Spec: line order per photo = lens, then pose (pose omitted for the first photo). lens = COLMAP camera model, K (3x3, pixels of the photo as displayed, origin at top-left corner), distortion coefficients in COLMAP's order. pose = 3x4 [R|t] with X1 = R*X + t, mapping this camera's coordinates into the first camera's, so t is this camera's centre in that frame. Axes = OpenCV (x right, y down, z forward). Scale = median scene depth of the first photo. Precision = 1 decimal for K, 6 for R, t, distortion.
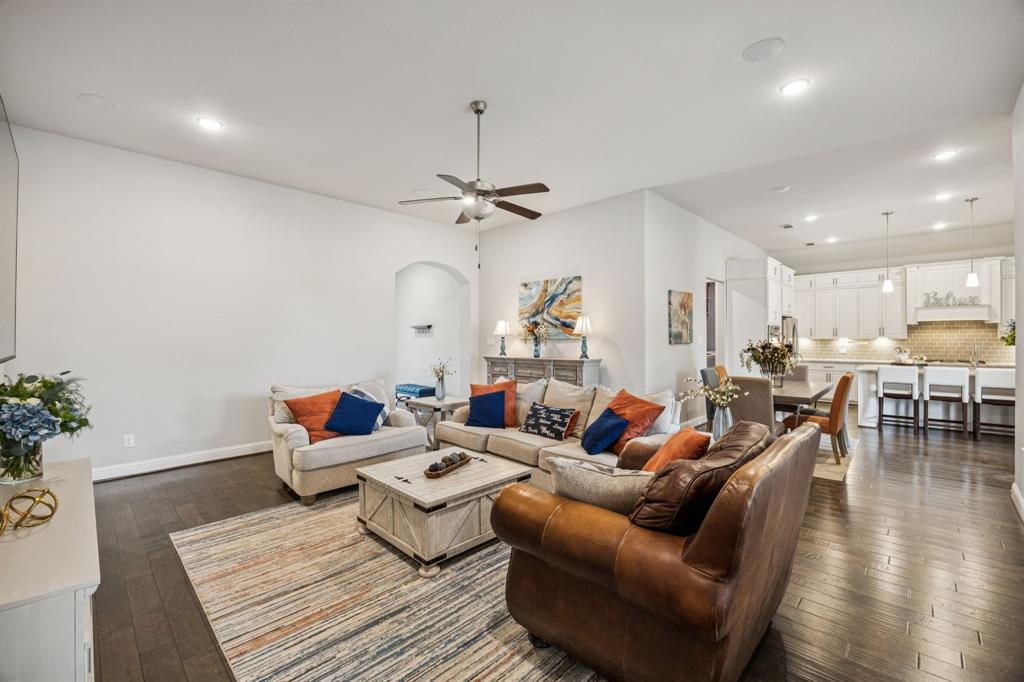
lens RADIAL K [[435.7, 0, 509.1], [0, 435.7, 338.7], [0, 0, 1]] dist [-0.004690, -0.000325]
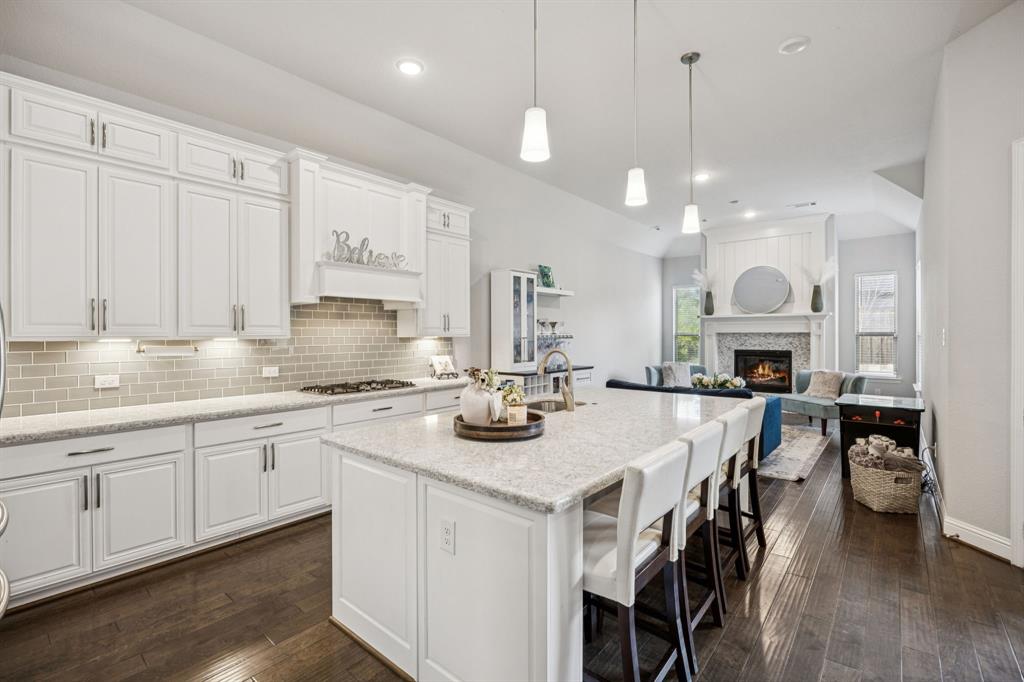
lens RADIAL K [[470.7, 0, 514.5], [0, 470.7, 338.6], [0, 0, 1]] dist [-0.005317, -0.000376]
pose [[-0.085166, -0.006997, 0.996342, 0.481900], [0.003669, 0.999966, 0.007336, -0.002120], [-0.996360, 0.004280, -0.085137, 0.855200]]
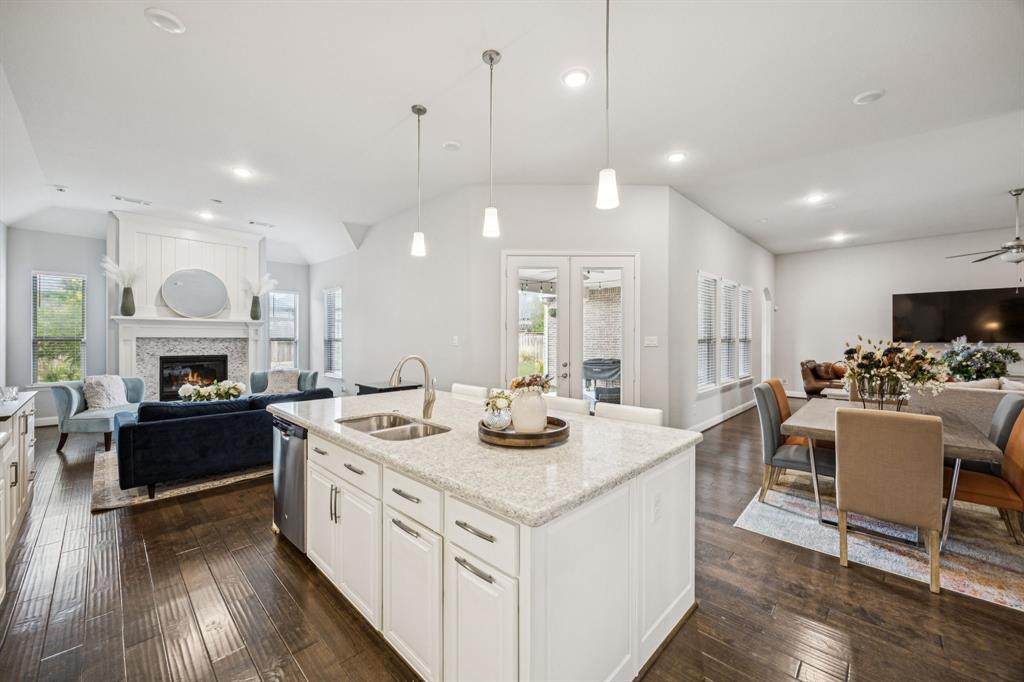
lens RADIAL K [[398.7, 0, 515.0], [0, 398.7, 338.3], [0, 0, 1]] dist [0.002292, 0.000043]
pose [[-0.999968, -0.005816, -0.005516, 0.803241], [-0.005810, 0.999983, -0.000960, -0.007521], [0.005522, -0.000927, -0.999984, 1.093188]]
